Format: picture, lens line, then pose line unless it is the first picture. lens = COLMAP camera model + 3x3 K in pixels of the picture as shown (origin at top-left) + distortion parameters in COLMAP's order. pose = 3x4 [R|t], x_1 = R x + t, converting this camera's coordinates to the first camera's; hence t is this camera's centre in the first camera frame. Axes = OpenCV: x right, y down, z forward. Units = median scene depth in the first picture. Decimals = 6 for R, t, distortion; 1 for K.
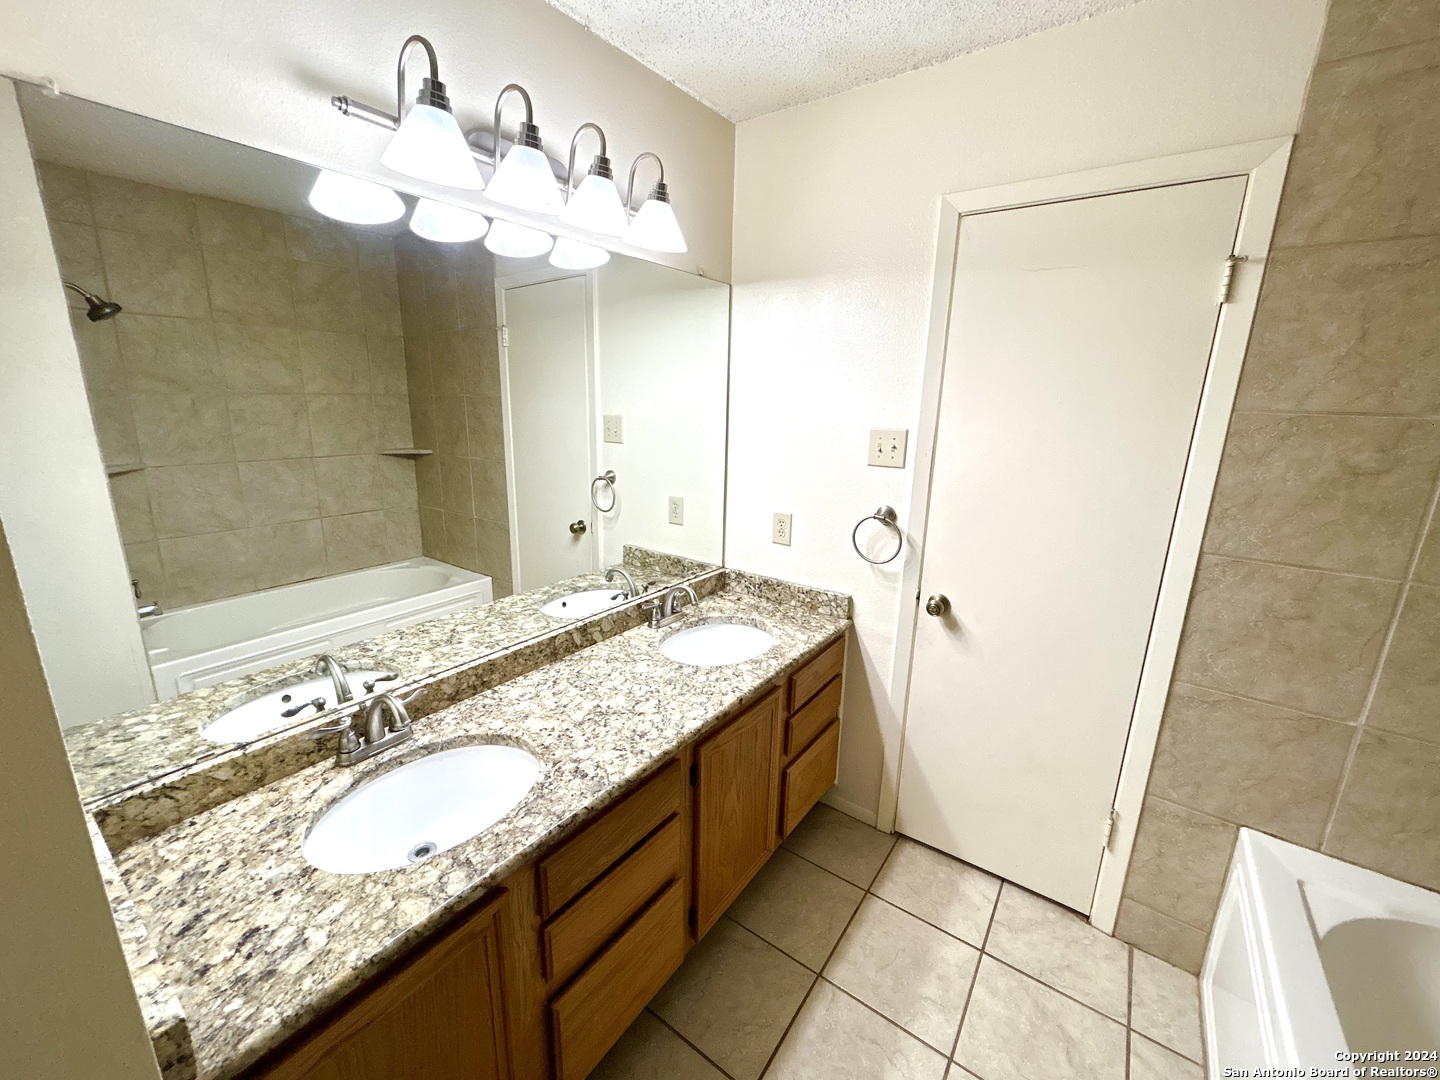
lens RADIAL K [[578.1, 0, 719.0], [0, 578.1, 538.6], [0, 0, 1]] dist [-0.003062, 0.003185]
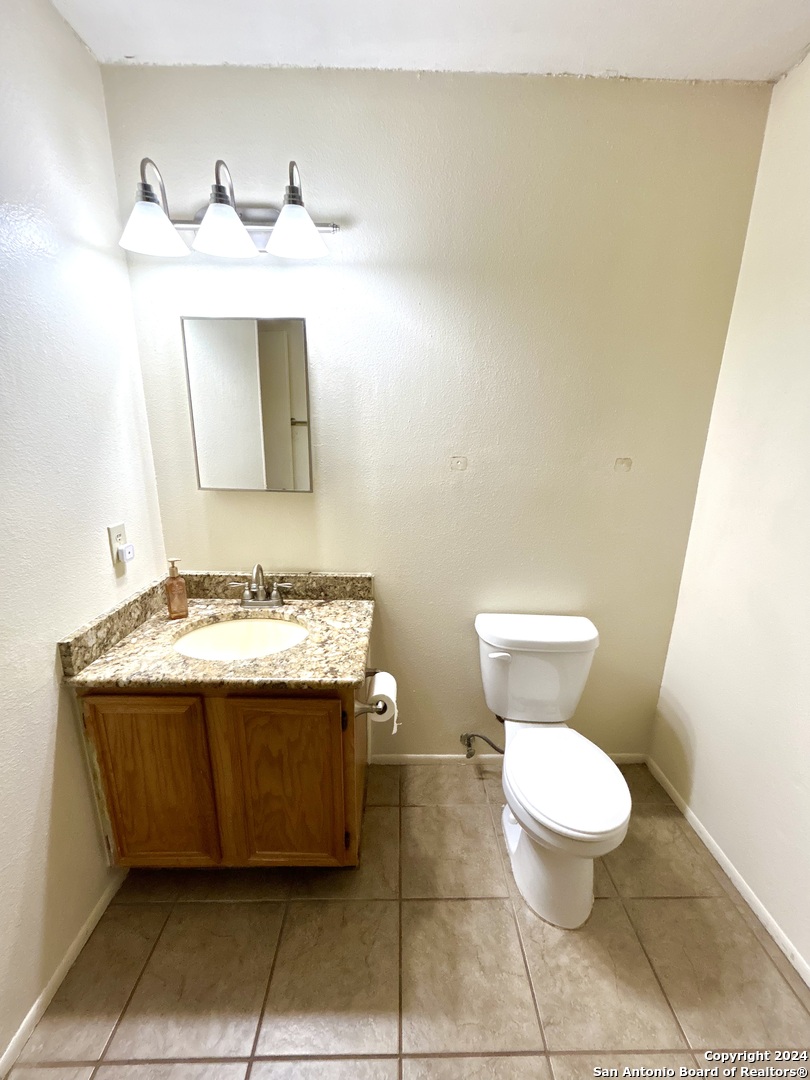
lens RADIAL K [[433.6, 0, 405.0], [0, 433.6, 540.0], [0, 0, 1]] dist [-0.003062, 0.003185]
pose [[0.601688, 0.180293, -0.778117, 0.762611], [-0.197728, 0.977490, 0.073593, -0.092740], [0.773870, 0.109575, 0.623793, 0.754150]]
